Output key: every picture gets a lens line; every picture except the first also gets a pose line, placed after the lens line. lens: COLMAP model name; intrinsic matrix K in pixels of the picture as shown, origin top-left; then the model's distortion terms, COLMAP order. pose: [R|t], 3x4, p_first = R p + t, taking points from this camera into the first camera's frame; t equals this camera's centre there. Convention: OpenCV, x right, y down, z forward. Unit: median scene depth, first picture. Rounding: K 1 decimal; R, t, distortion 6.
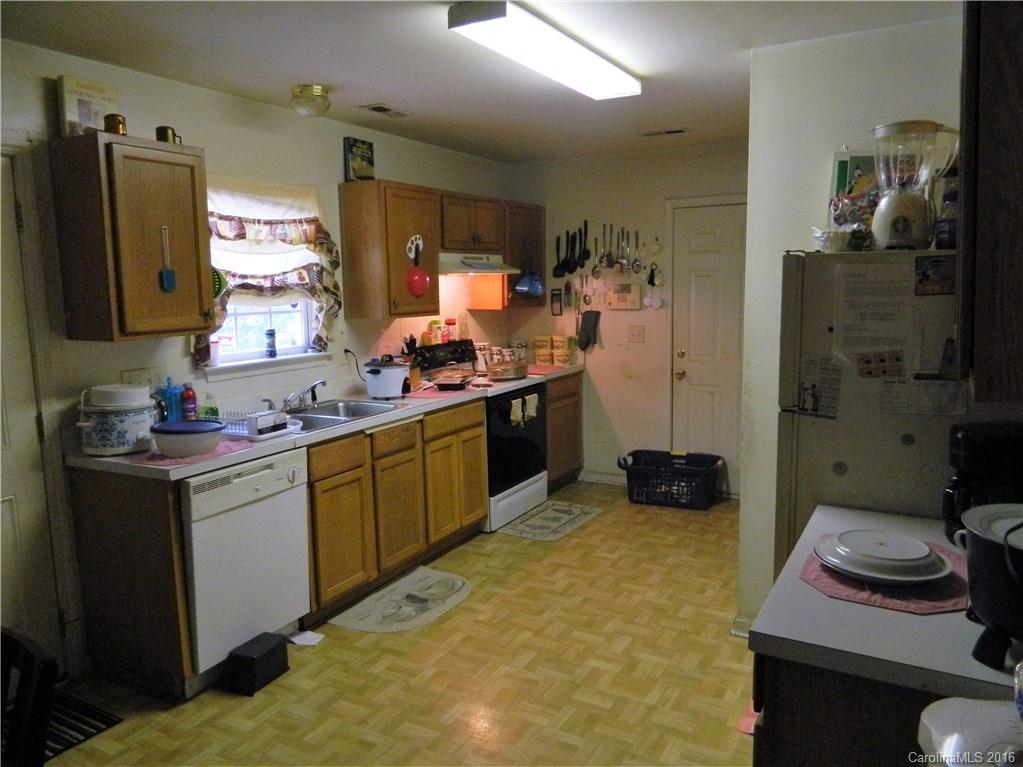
lens RADIAL K [[761.3, 0, 511.3], [0, 761.3, 375.1], [0, 0, 1]] dist [0.003364, -0.003698]
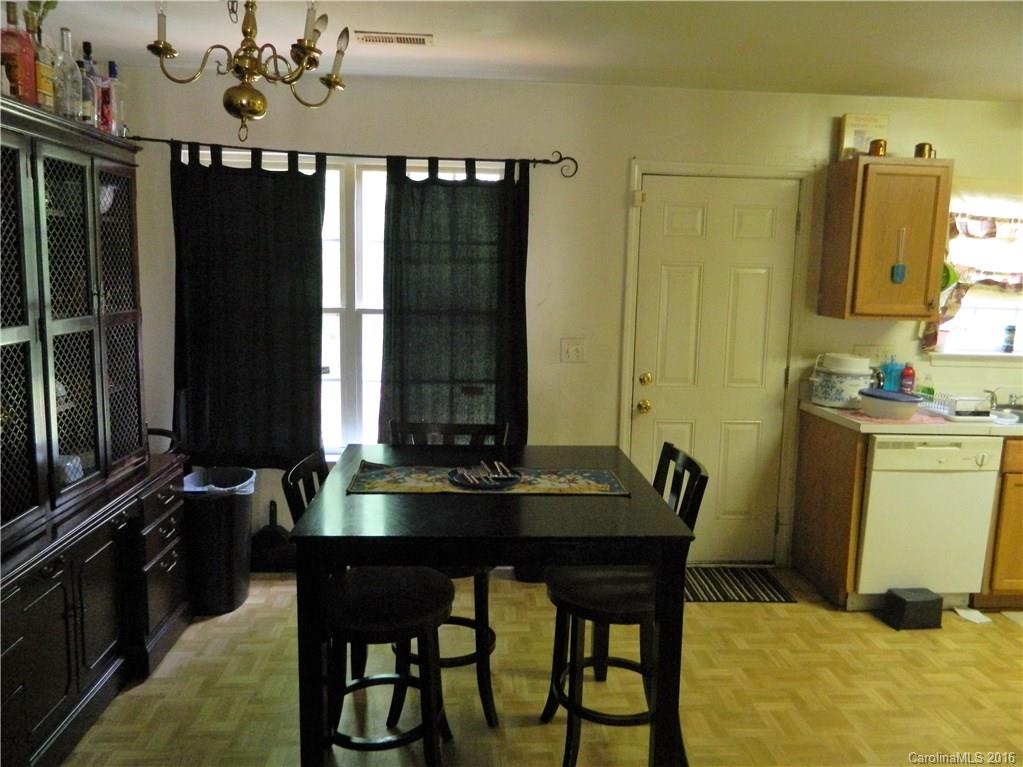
lens RADIAL K [[761.3, 0, 511.3], [0, 761.3, 375.1], [0, 0, 1]] dist [0.003364, -0.003698]
pose [[0.542127, 0.153445, -0.826167, 0.231013], [-0.141874, 0.985785, 0.089994, 0.012117], [0.828233, 0.068423, 0.556191, -0.161172]]
